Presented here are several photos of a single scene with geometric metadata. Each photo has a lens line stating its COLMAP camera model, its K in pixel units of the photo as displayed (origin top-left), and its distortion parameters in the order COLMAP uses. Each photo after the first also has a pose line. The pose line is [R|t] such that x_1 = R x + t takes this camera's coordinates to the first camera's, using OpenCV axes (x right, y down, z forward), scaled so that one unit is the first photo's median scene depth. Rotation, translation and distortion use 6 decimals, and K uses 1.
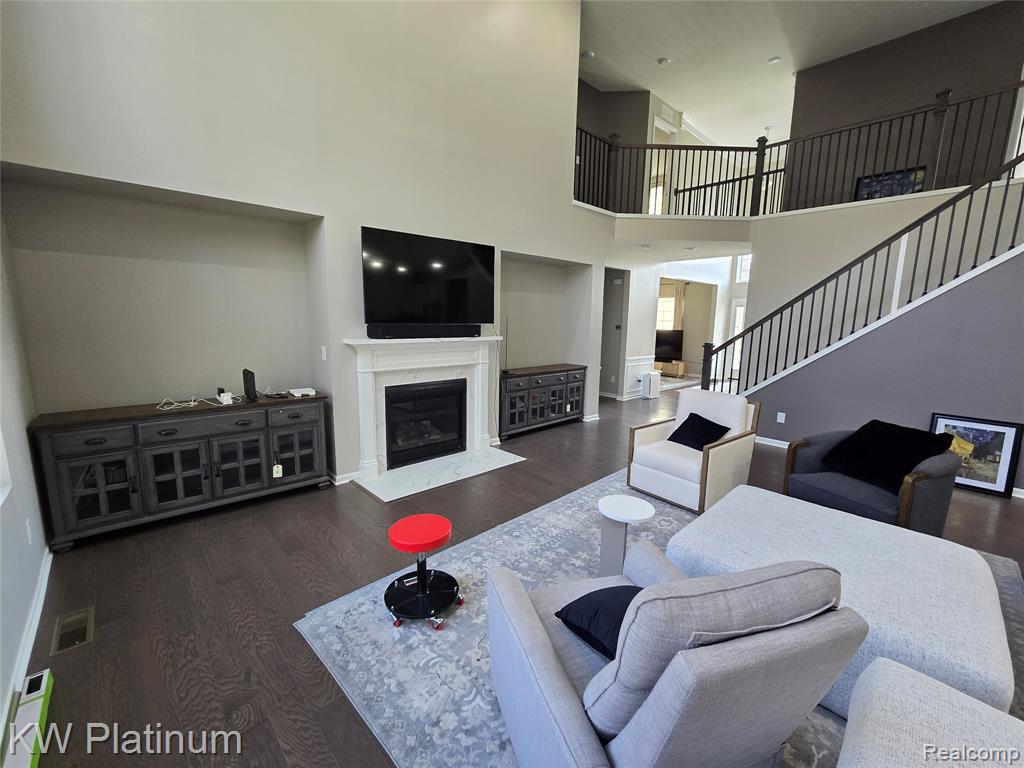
lens RADIAL K [[419.6, 0, 513.8], [0, 419.6, 382.6], [0, 0, 1]] dist [-0.001203, 0.000822]
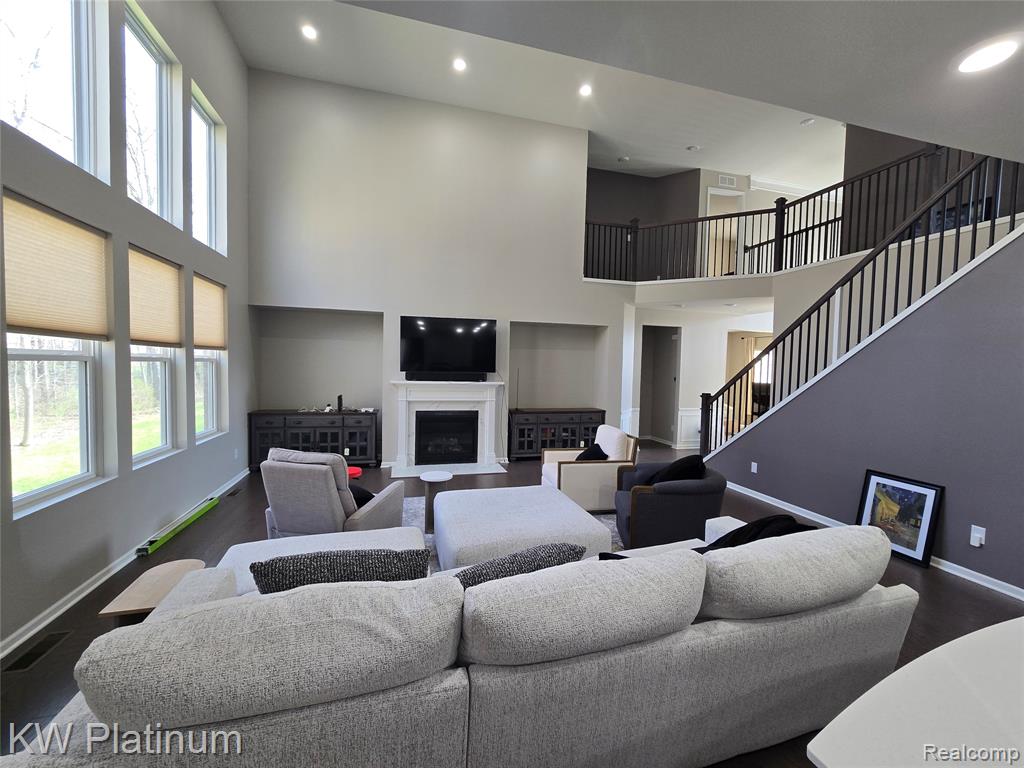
lens RADIAL K [[419.6, 0, 508.4], [0, 419.6, 382.4], [0, 0, 1]] dist [-0.001203, 0.000822]
pose [[0.881933, 0.020392, -0.470933, 0.735622], [-0.078362, 0.991505, -0.103818, 0.039658], [0.464815, 0.128463, 0.876039, -0.242510]]
